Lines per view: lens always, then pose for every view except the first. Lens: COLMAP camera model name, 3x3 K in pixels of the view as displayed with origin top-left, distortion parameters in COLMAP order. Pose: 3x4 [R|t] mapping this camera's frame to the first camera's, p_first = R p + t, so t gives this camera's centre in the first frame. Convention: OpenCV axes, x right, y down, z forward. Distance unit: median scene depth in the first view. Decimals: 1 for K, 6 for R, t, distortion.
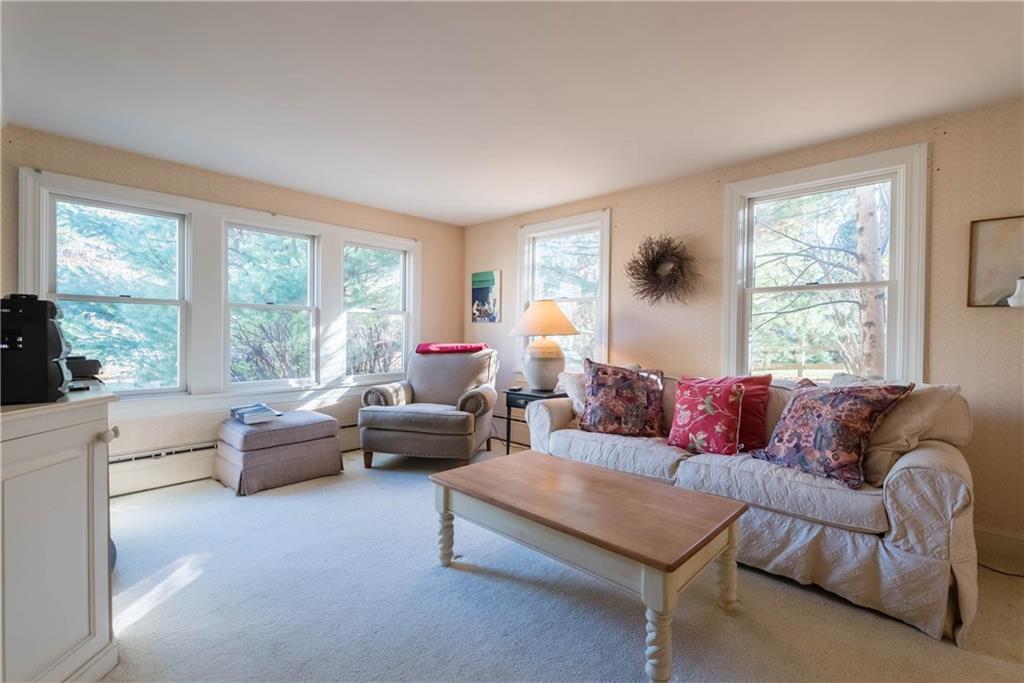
lens RADIAL K [[457.9, 0, 518.3], [0, 457.9, 337.9], [0, 0, 1]] dist [-0.001024, -0.000120]
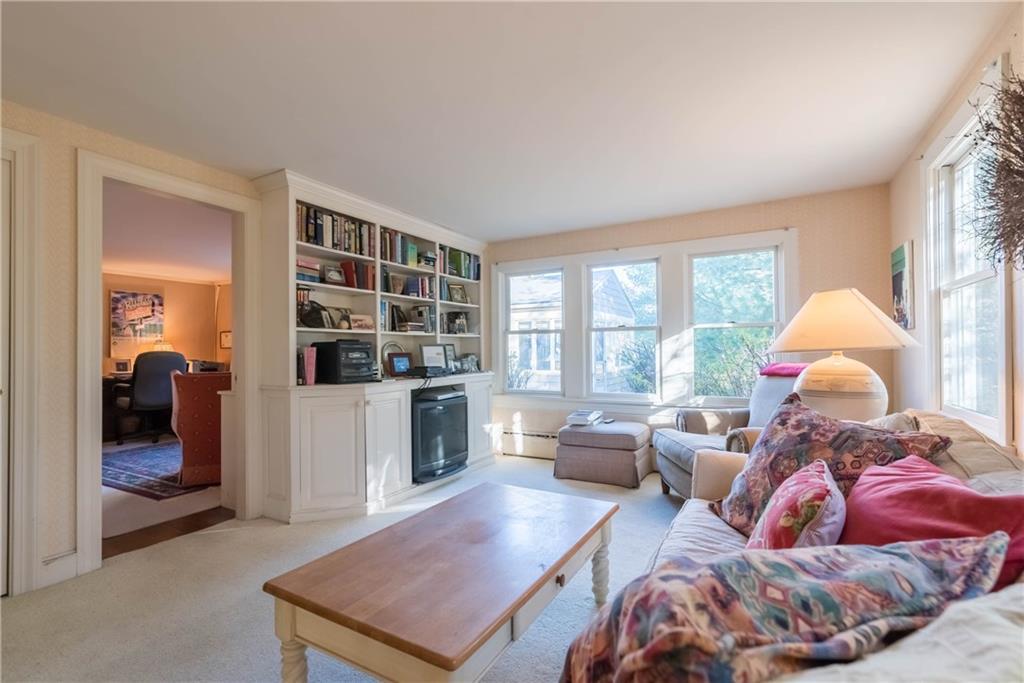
lens RADIAL K [[452.8, 0, 510.6], [0, 452.8, 353.1], [0, 0, 1]] dist [-0.001482, -0.000214]
pose [[0.216122, -0.010109, -0.976314, 0.488884], [-0.006029, 0.999914, -0.011688, 0.006169], [0.976348, 0.008412, 0.216043, 0.458743]]
